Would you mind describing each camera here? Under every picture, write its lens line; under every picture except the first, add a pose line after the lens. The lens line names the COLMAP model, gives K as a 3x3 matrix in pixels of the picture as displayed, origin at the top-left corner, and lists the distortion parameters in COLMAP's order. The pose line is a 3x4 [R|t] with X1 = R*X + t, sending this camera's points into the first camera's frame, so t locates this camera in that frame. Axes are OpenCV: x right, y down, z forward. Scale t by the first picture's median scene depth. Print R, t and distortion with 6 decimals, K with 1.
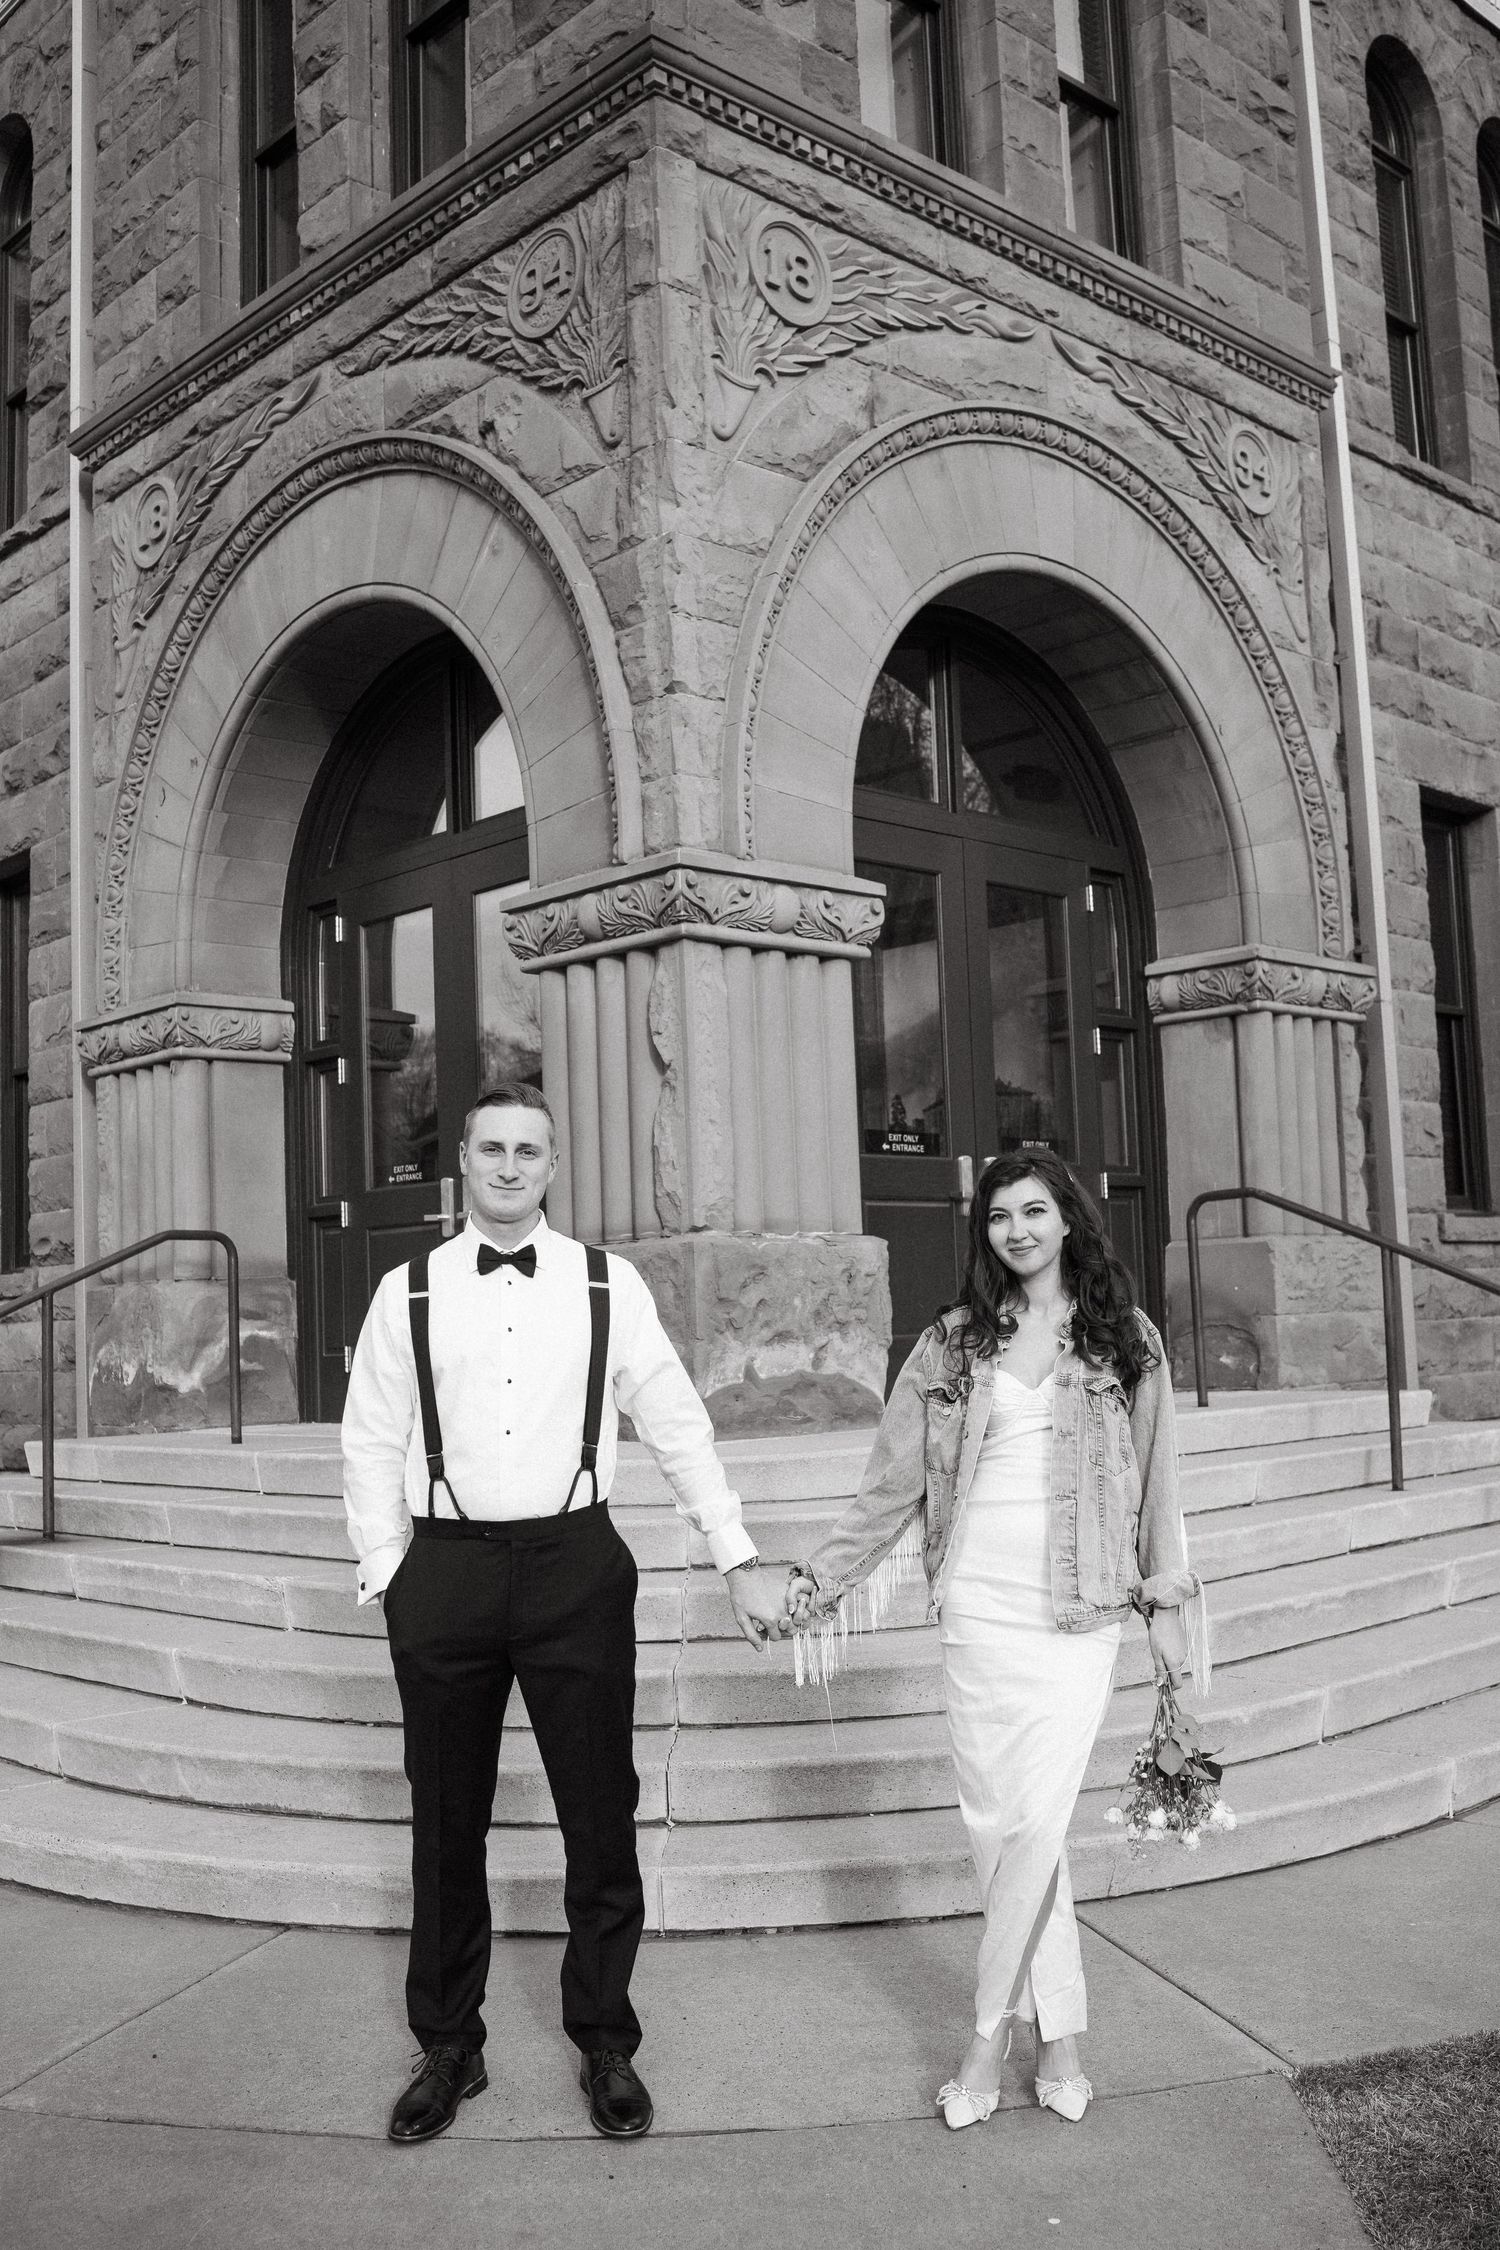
lens RADIAL K [[2119.1, 0, 759.4], [0, 2119.1, 1128.6], [0, 0, 1]] dist [-0.103817, 0.088156]
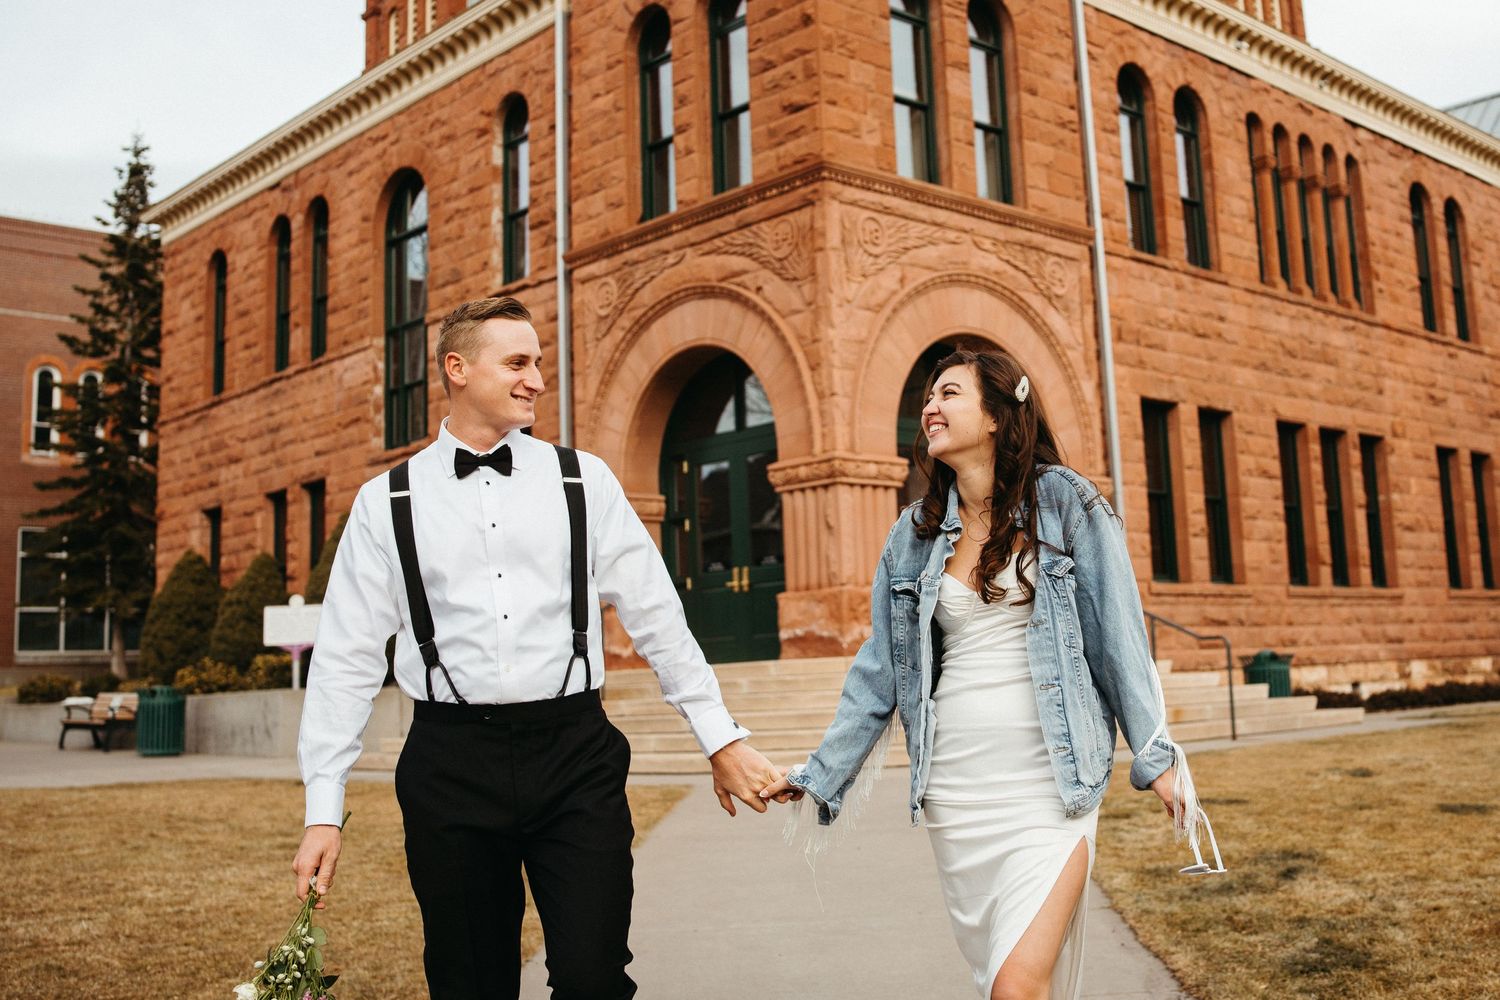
lens RADIAL K [[1528.0, 0, 866.0], [0, 1528.0, 438.7], [0, 0, 1]] dist [-0.114586, 0.110362]
pose [[0.999580, -0.003305, 0.028785, -0.043858], [0.005200, 0.997806, -0.066004, -0.010301], [-0.028503, 0.066126, 0.997404, -0.826414]]
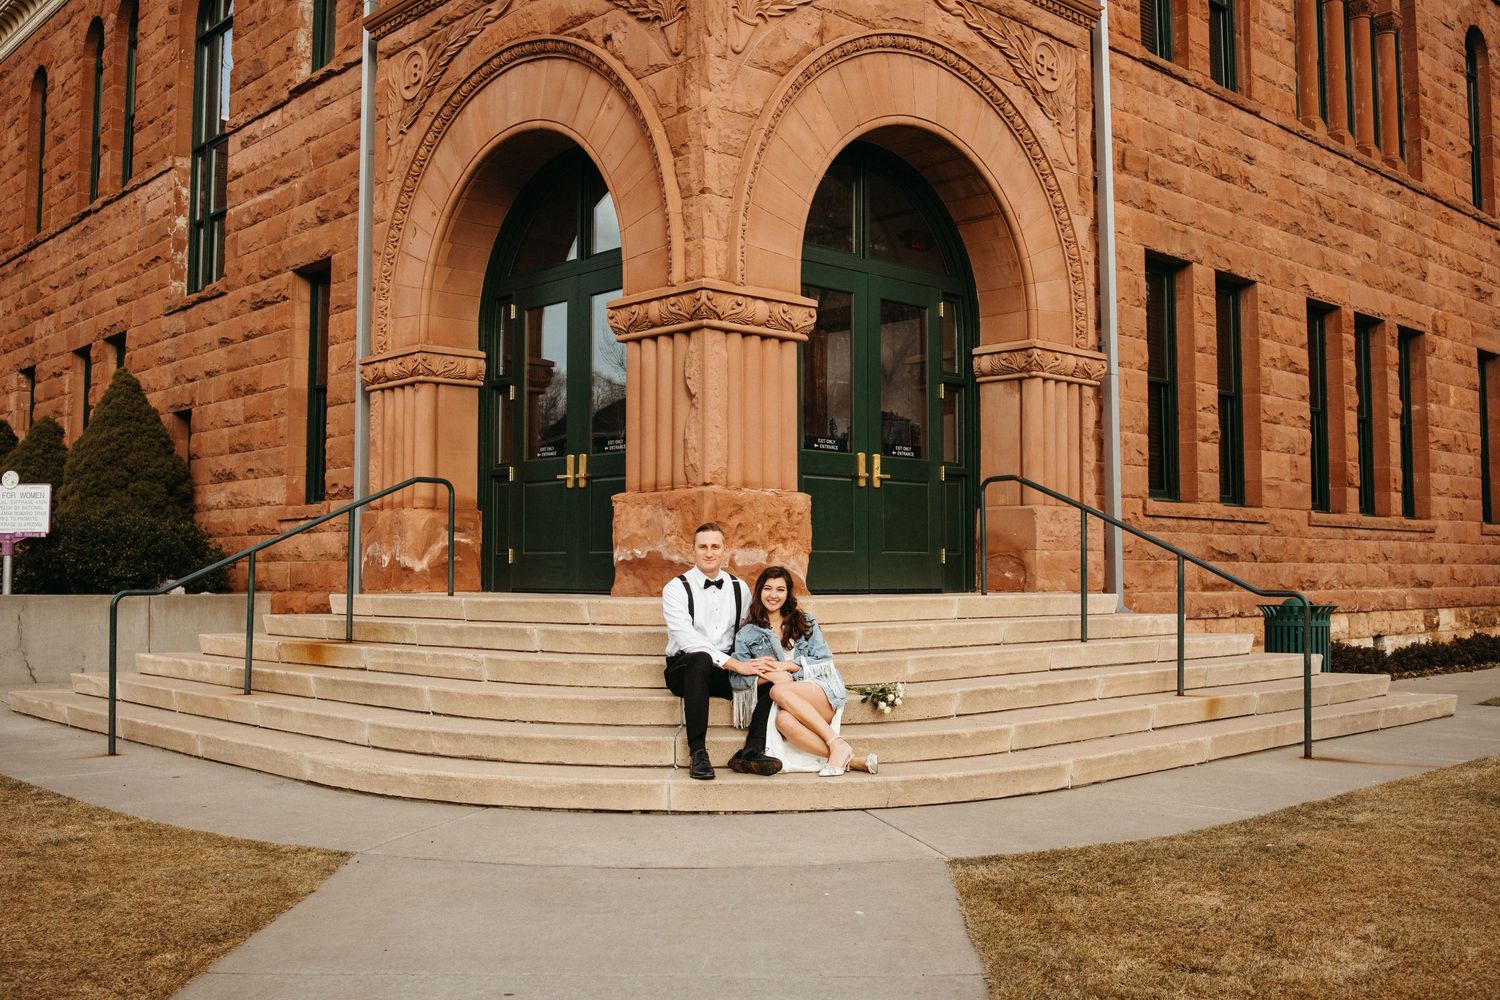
lens RADIAL K [[1412.7, 0, 759.6], [0, 1412.7, 483.7], [0, 0, 1]] dist [-0.103817, 0.088156]
pose [[0.999315, 0.036516, -0.006040, 0.018982], [-0.036322, 0.998902, 0.029593, 0.006601], [0.007114, -0.029354, 0.999544, -0.183829]]
